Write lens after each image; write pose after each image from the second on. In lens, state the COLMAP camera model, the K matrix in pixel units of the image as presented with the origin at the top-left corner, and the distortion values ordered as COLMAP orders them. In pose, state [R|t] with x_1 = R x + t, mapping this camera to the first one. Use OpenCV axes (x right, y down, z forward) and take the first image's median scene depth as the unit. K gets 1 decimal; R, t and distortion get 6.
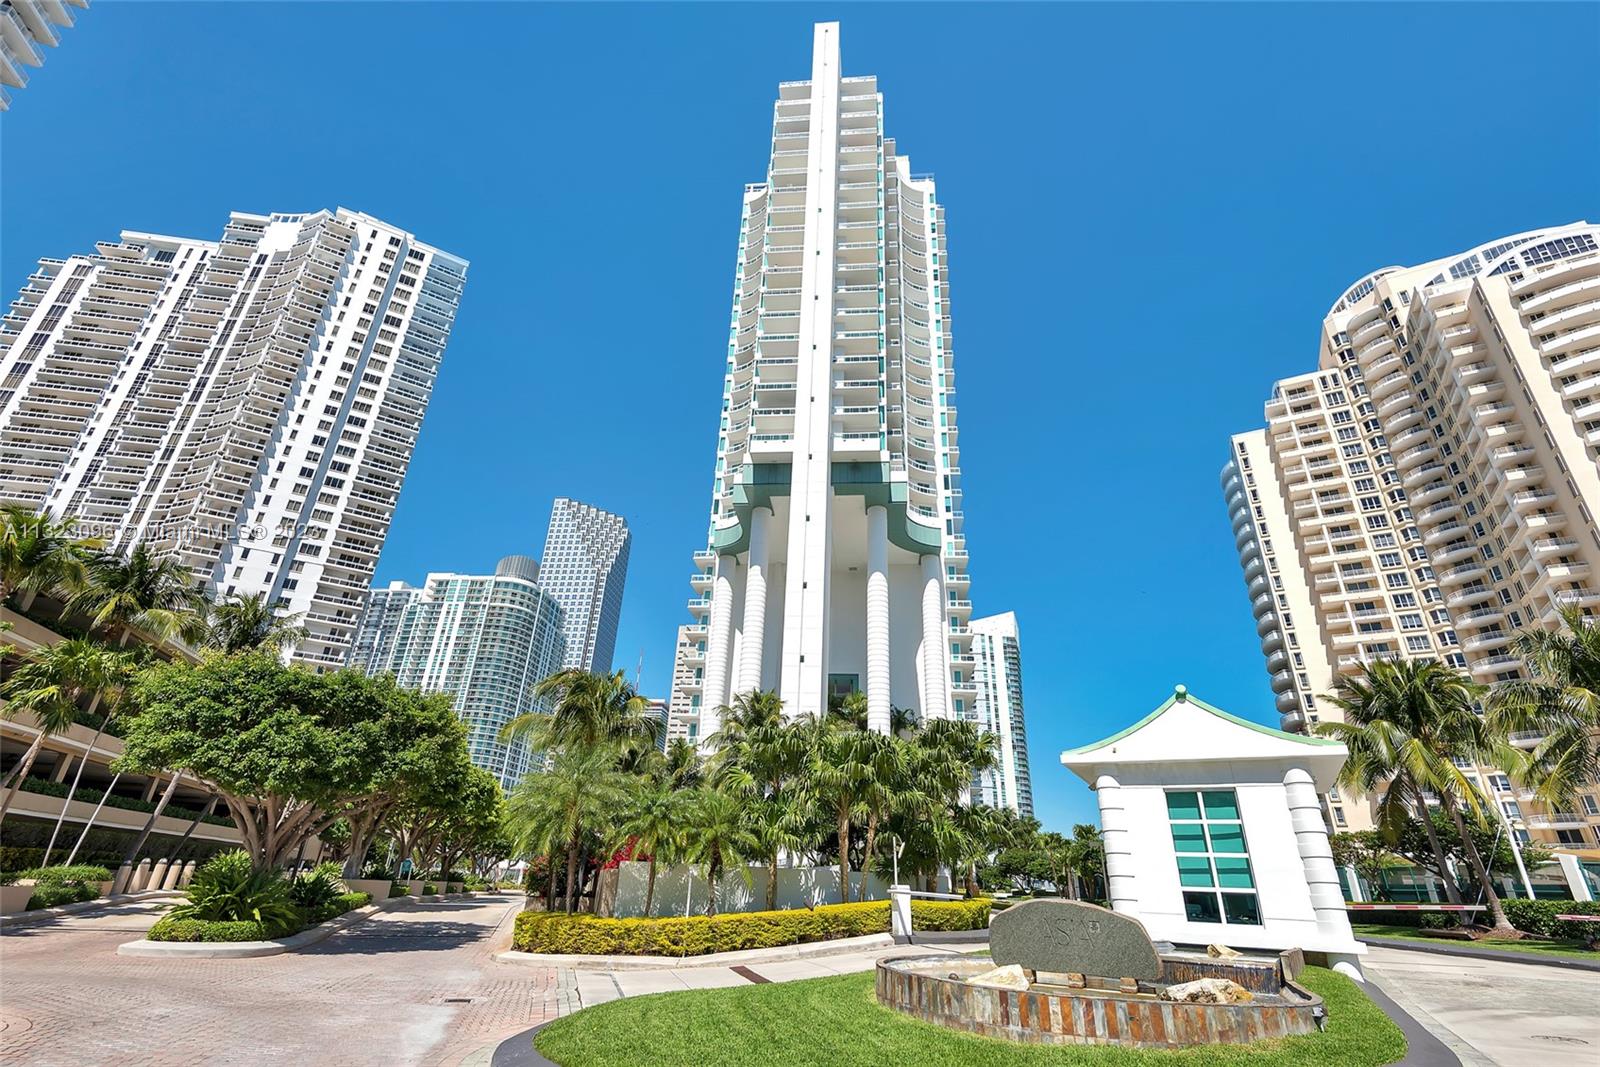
lens RADIAL K [[737.8, 0, 805.6], [0, 737.8, 524.9], [0, 0, 1]] dist [0.012654, -0.005120]
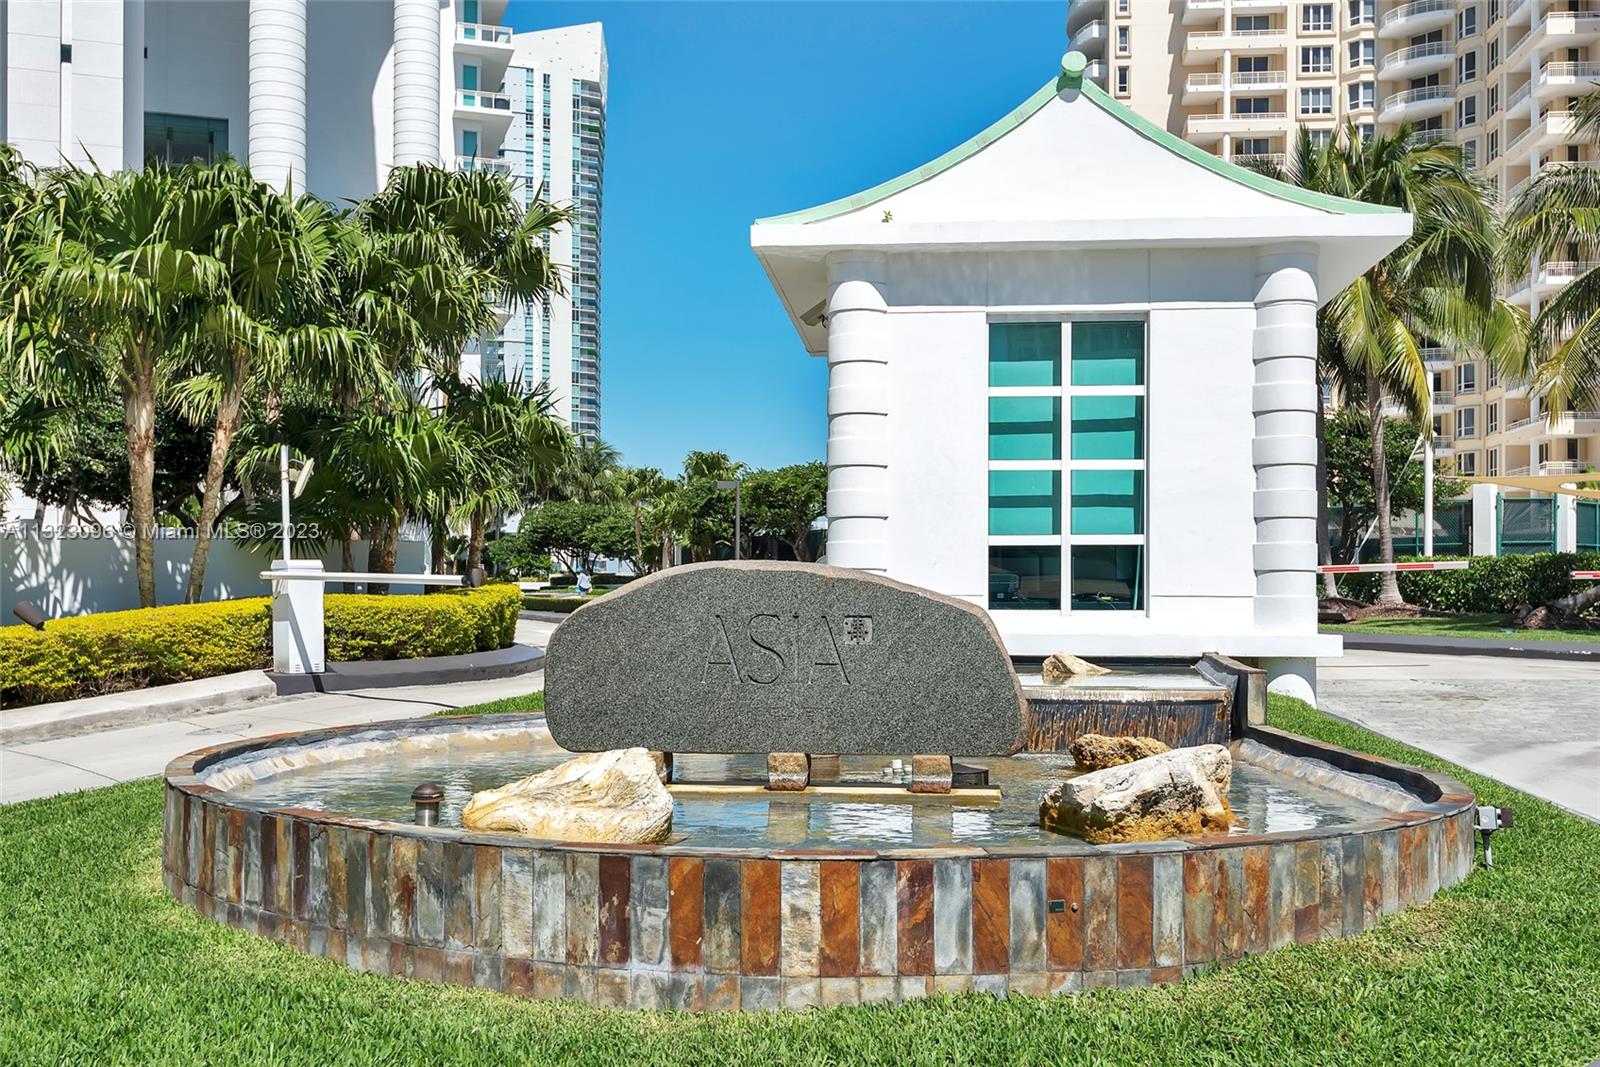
lens RADIAL K [[1602.6, 0, 800.3], [0, 1602.6, 538.9], [0, 0, 1]] dist [0.056929, 0.000000]
pose [[0.919717, -0.022304, 0.391948, 0.051748], [-0.143904, 0.909739, 0.389444, 0.145015], [-0.365257, -0.414581, 0.833493, 0.270692]]
